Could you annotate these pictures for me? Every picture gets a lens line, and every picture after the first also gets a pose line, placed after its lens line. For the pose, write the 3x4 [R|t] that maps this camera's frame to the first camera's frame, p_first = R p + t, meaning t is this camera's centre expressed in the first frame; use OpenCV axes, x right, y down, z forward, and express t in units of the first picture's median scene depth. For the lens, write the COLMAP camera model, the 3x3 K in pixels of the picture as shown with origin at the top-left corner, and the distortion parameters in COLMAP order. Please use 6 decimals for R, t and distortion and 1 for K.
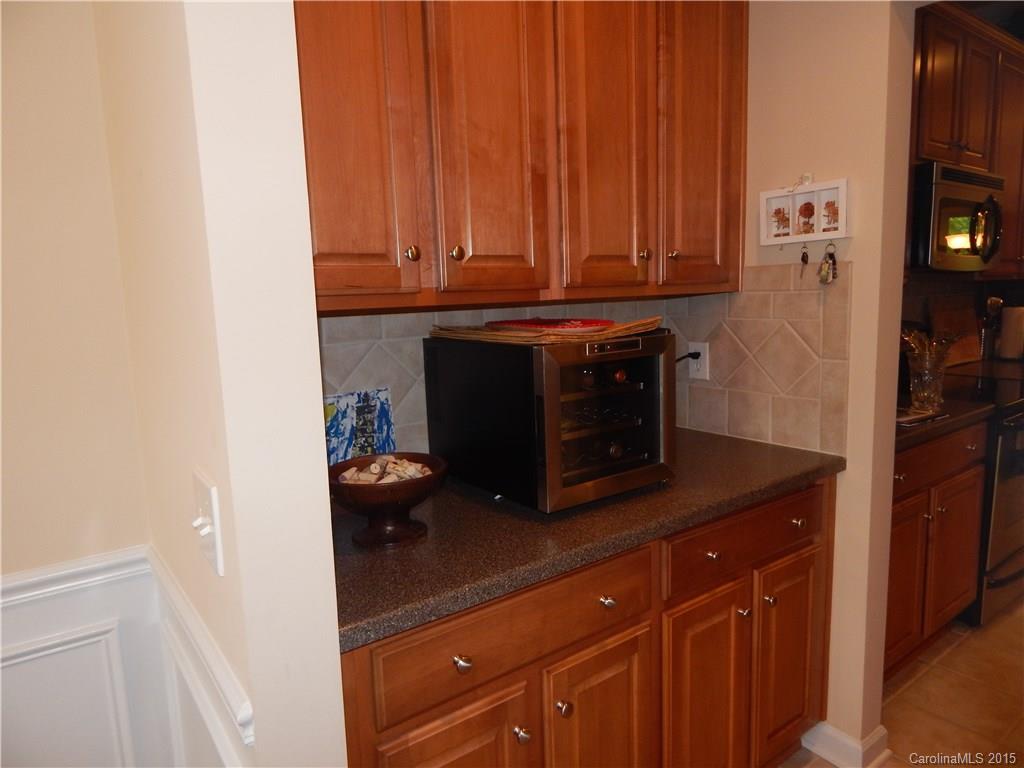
lens RADIAL K [[673.0, 0, 513.6], [0, 673.0, 382.9], [0, 0, 1]] dist [-0.001268, -0.001340]
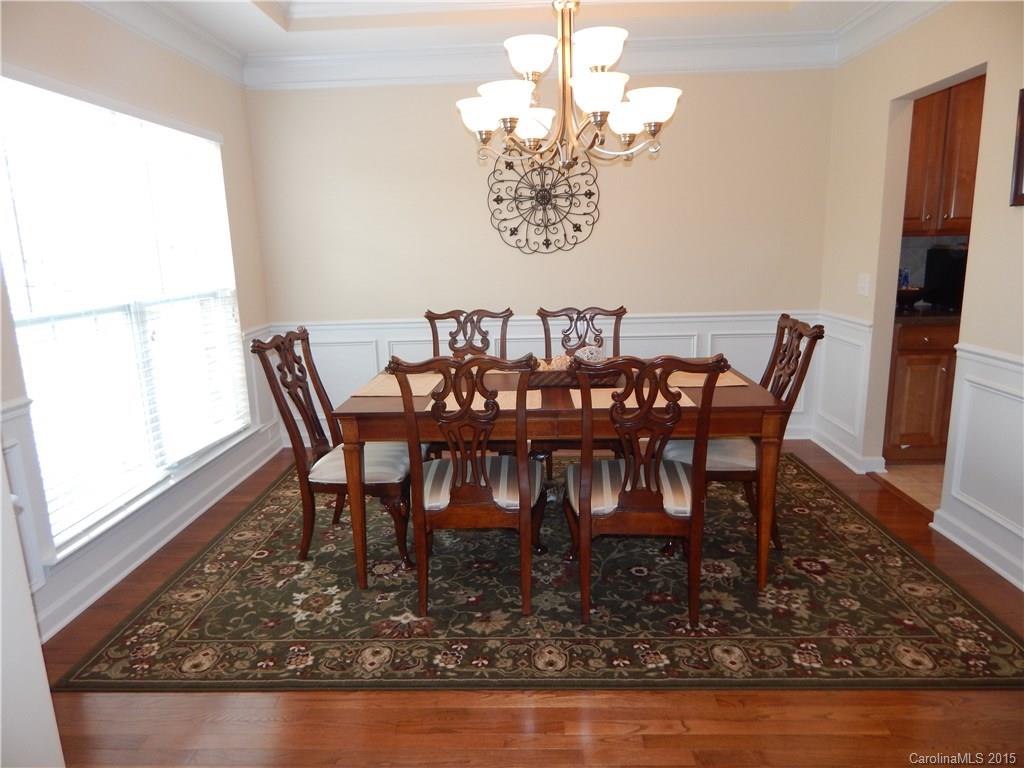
lens RADIAL K [[673.0, 0, 513.3], [0, 673.0, 384.6], [0, 0, 1]] dist [-0.001268, -0.001340]
pose [[0.784250, 0.134106, -0.605779, 0.285902], [-0.085596, 0.990411, 0.108441, 0.345409], [0.614513, -0.033193, 0.788208, -2.307494]]
